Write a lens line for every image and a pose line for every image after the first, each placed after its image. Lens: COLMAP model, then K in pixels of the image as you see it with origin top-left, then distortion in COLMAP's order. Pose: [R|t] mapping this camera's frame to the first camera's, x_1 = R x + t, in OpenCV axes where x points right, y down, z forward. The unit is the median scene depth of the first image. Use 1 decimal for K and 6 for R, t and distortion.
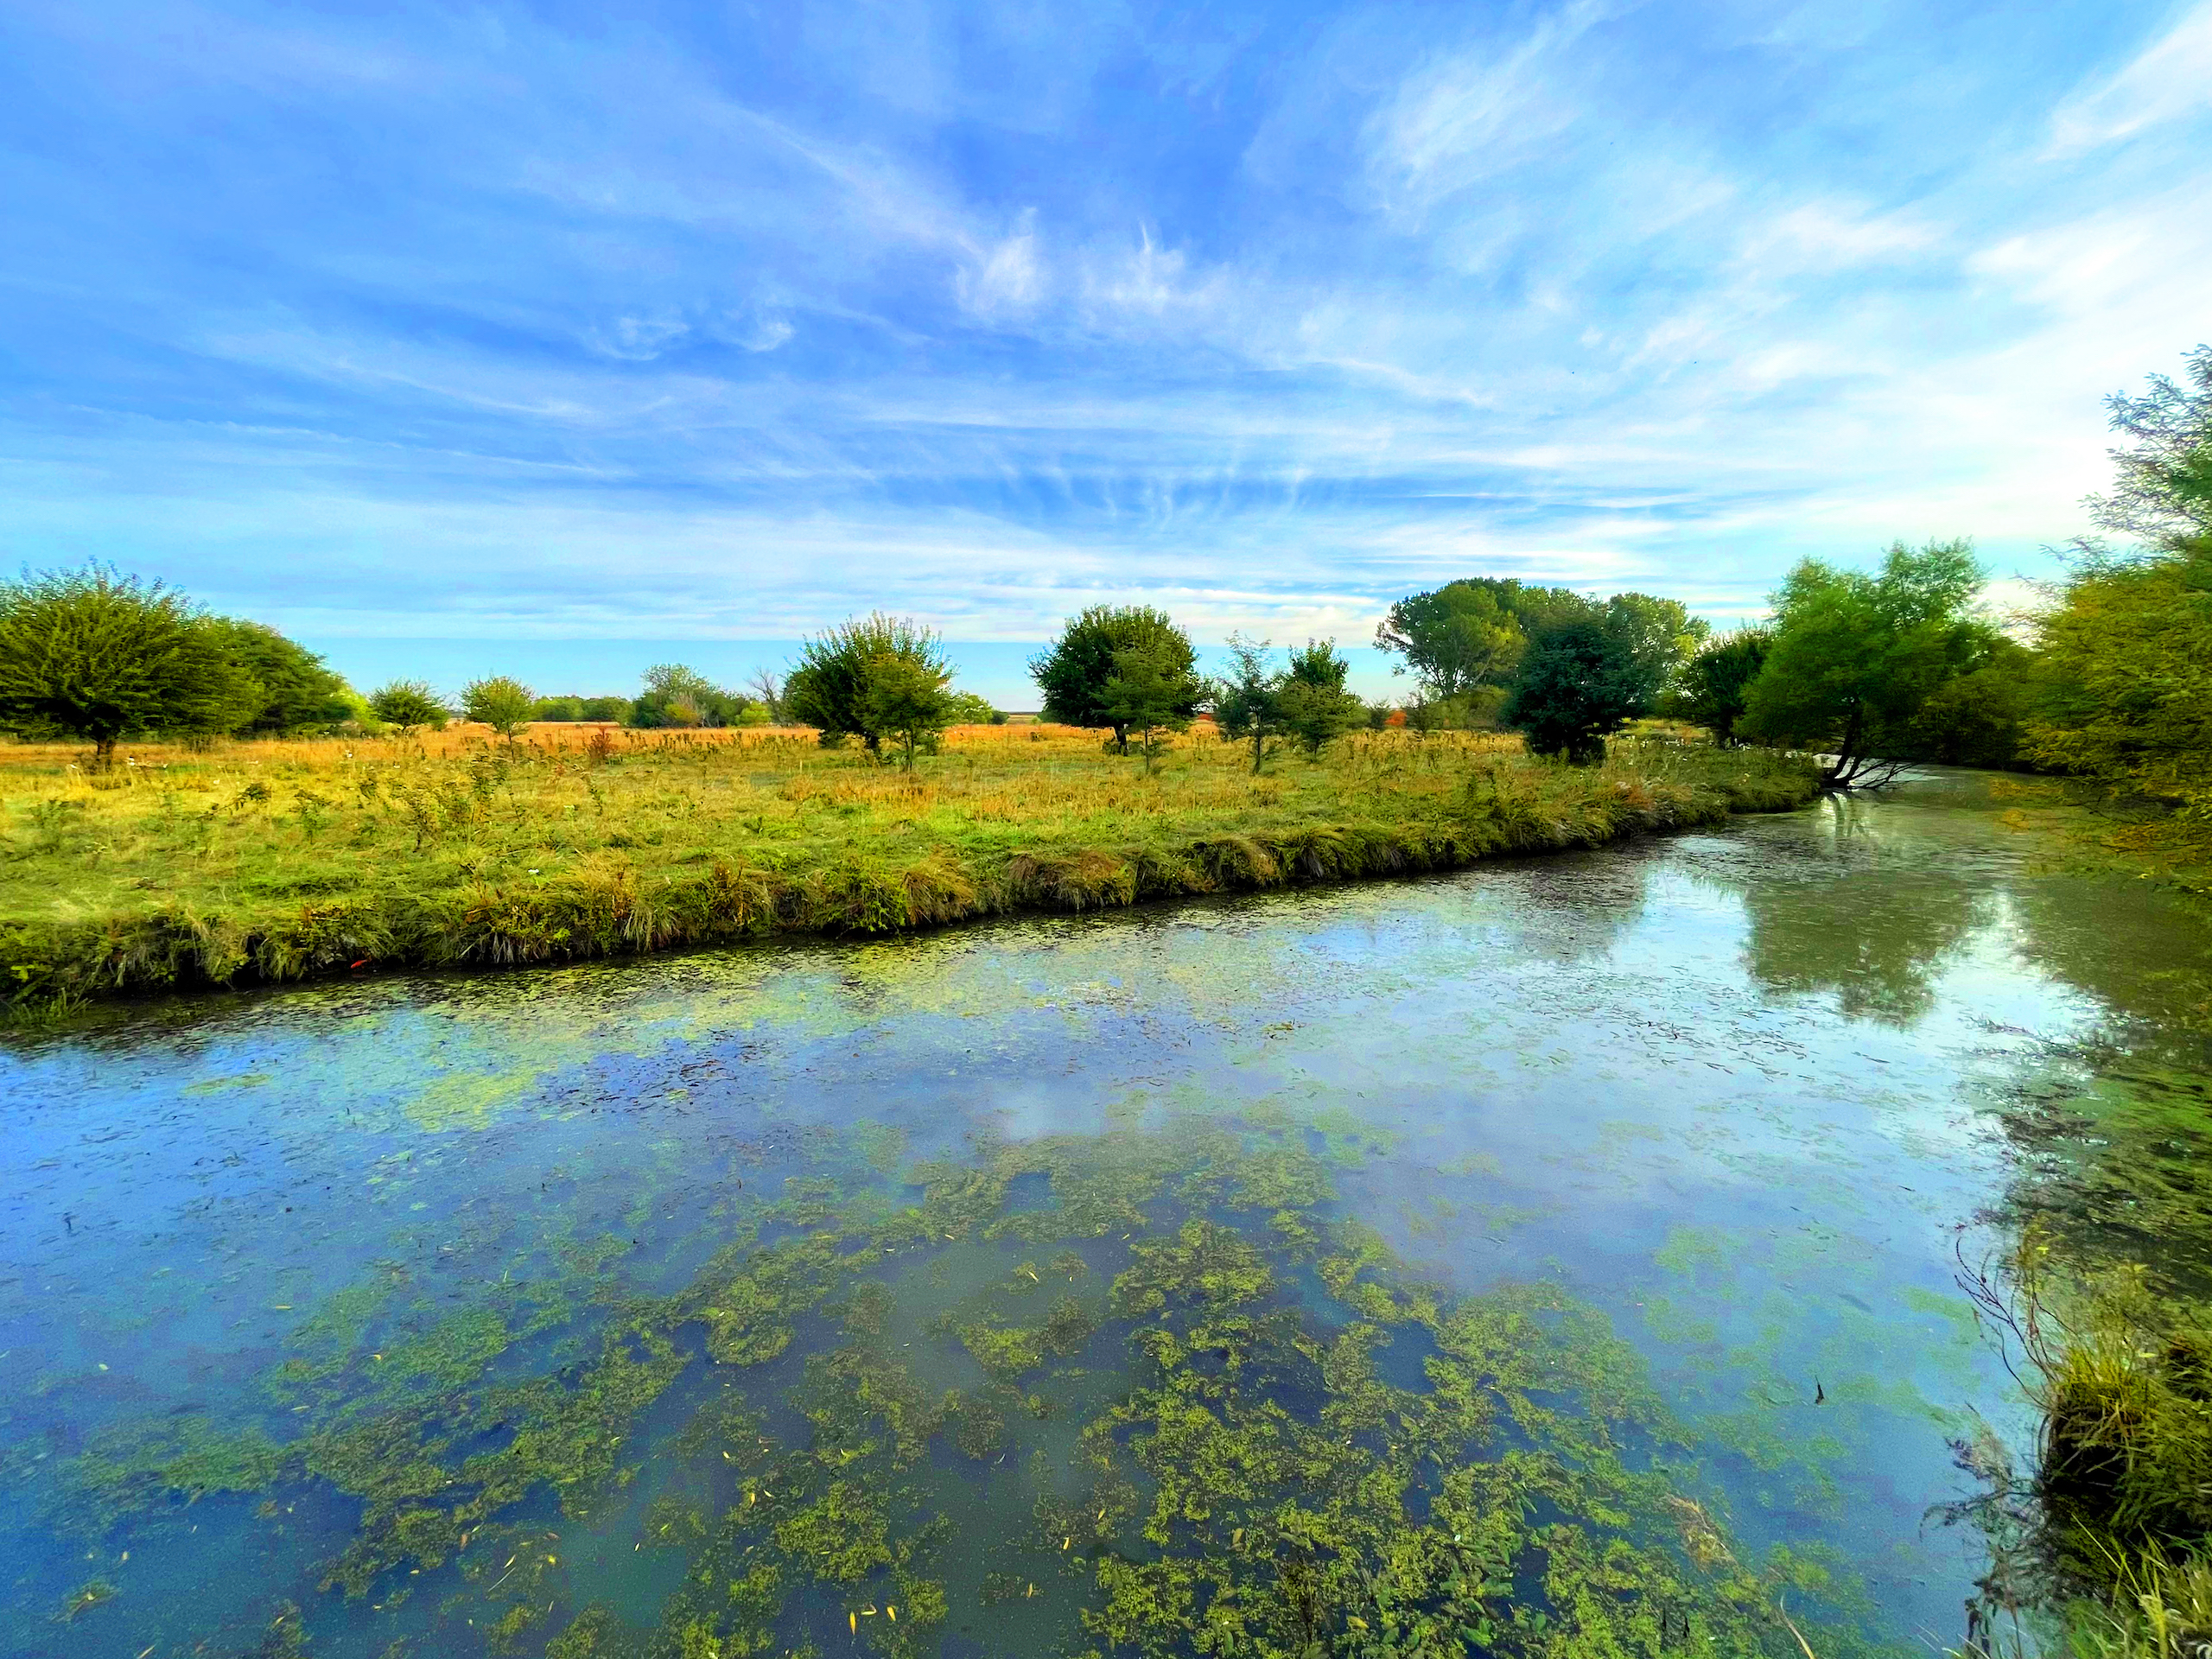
lens RADIAL K [[844.2, 0, 1106.0], [0, 844.2, 829.5], [0, 0, 1]] dist [-0.025682, 0.000058]
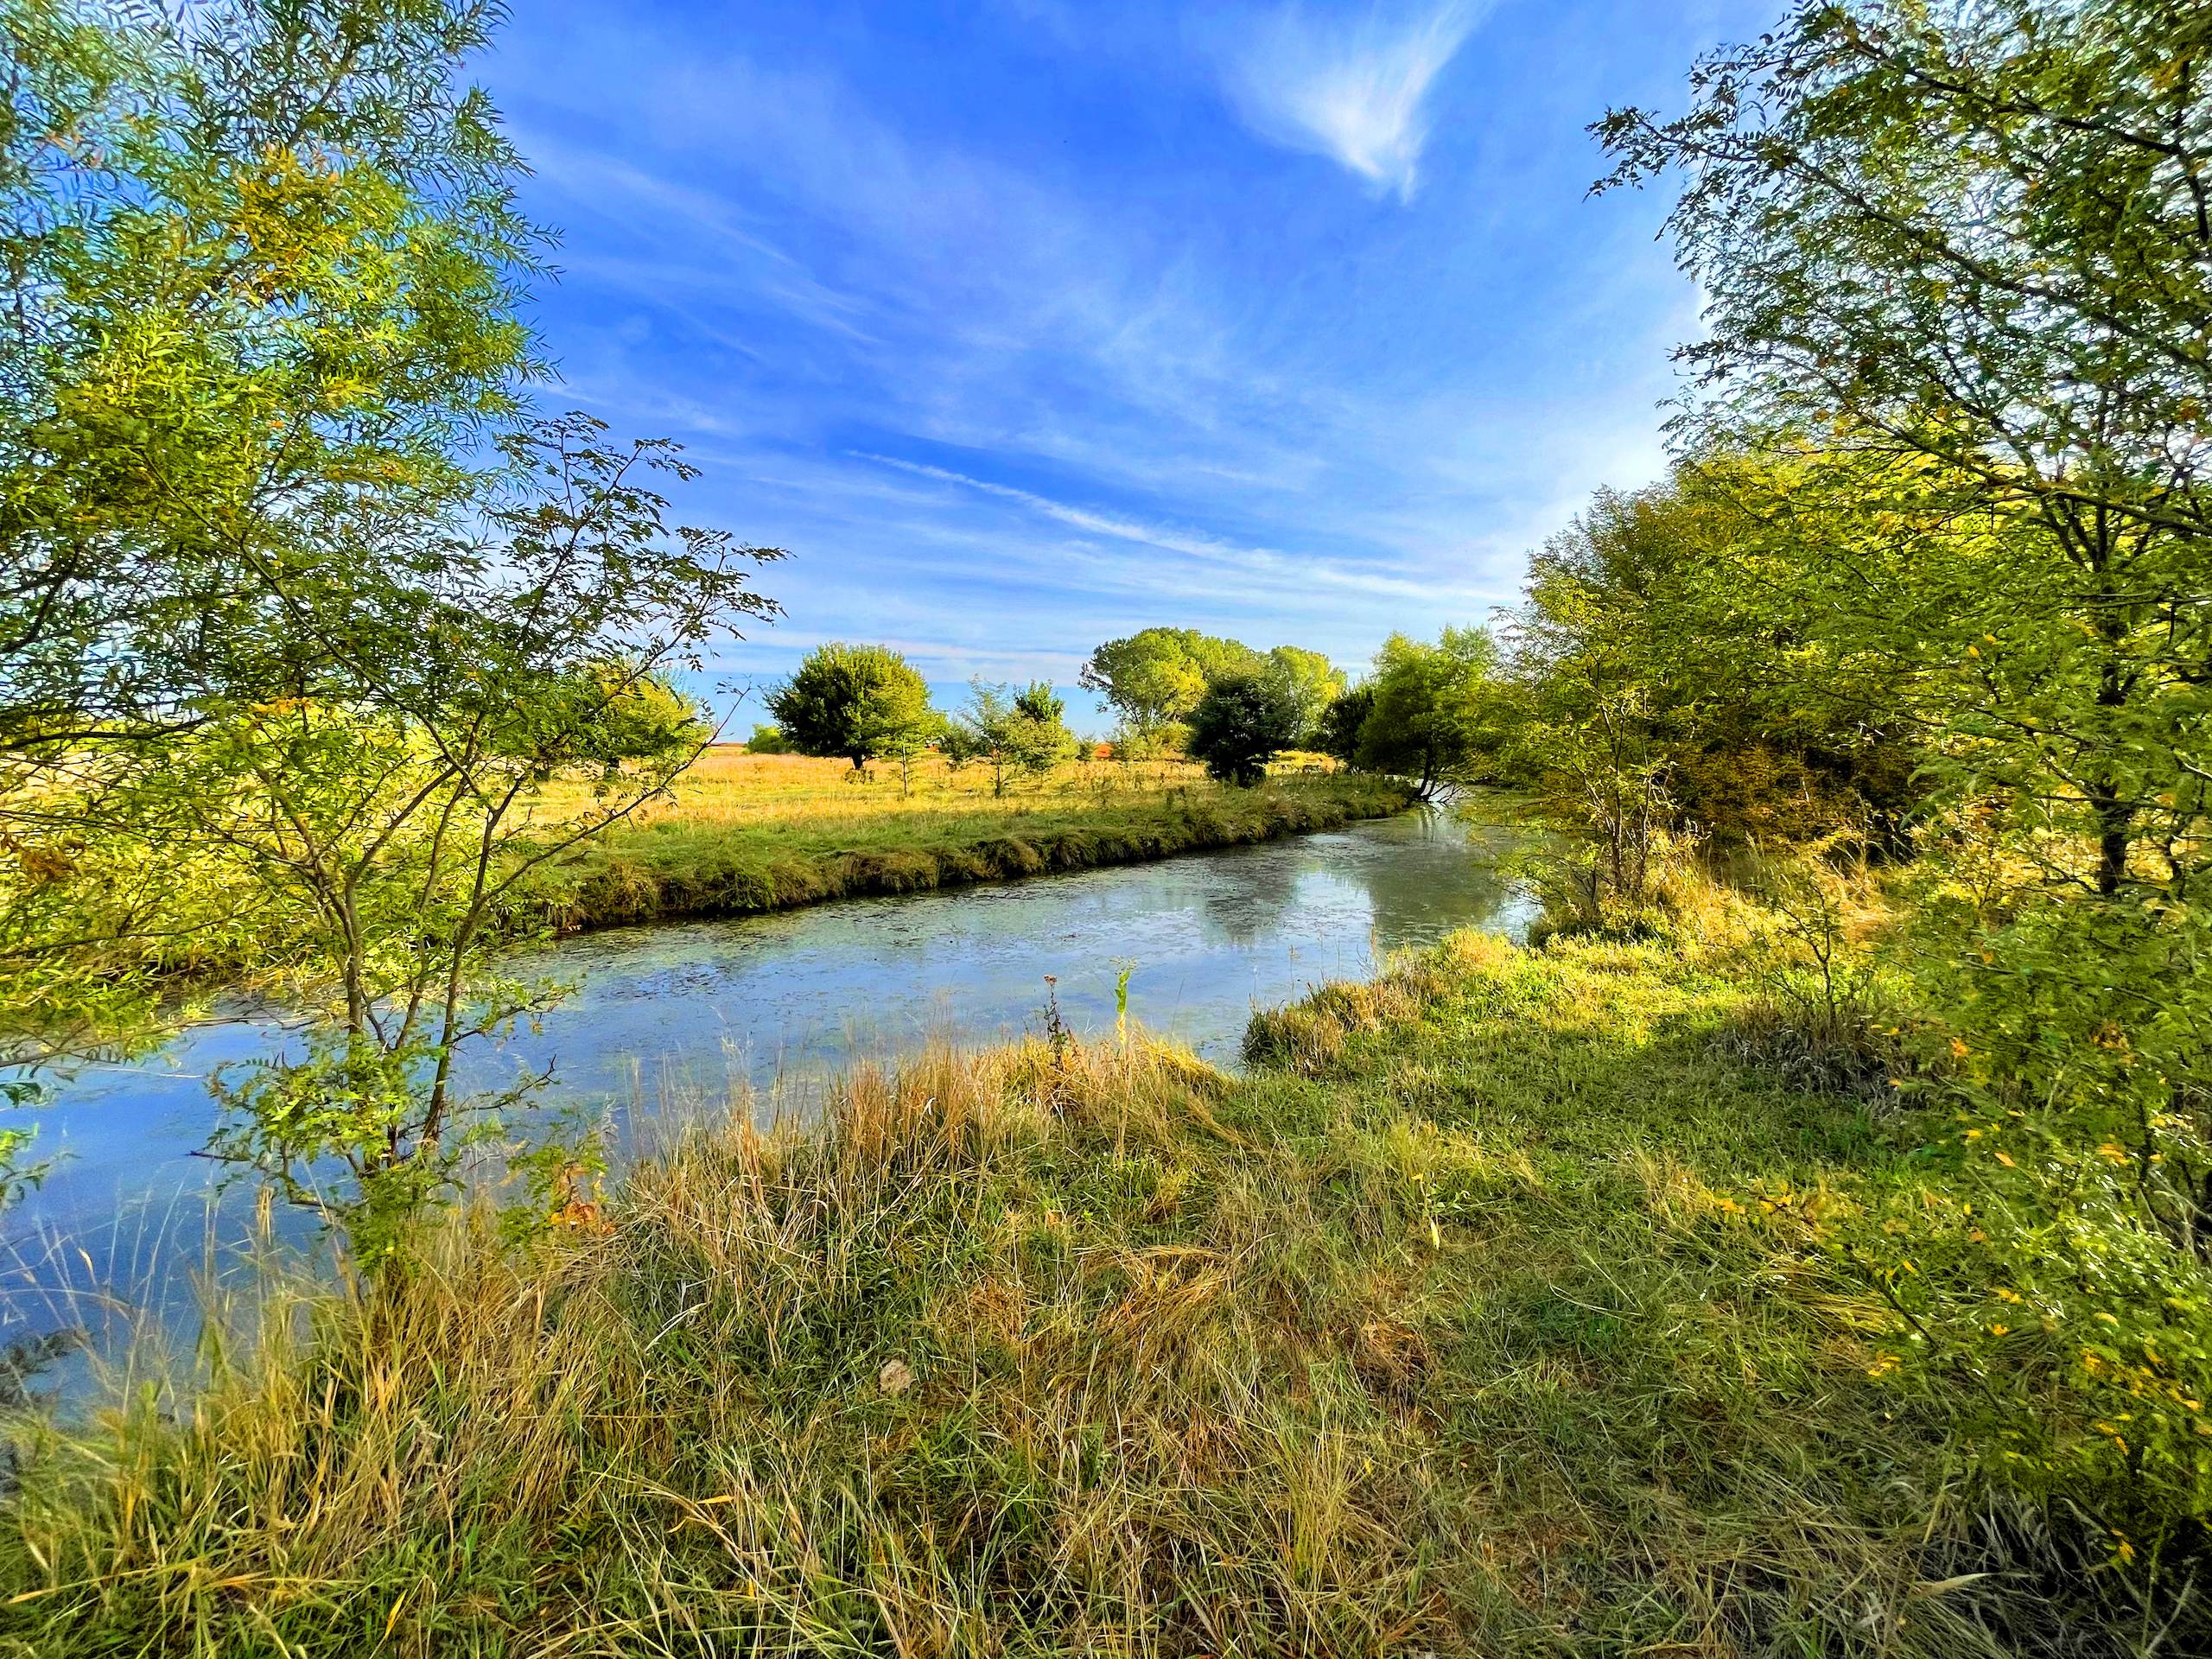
lens RADIAL K [[844.2, 0, 1106.0], [0, 844.2, 829.5], [0, 0, 1]] dist [-0.025682, 0.000058]
pose [[0.943074, -0.025129, 0.331631, -0.047209], [0.038009, 0.998752, -0.032411, 0.015871], [-0.330403, 0.043171, 0.942852, -0.102453]]
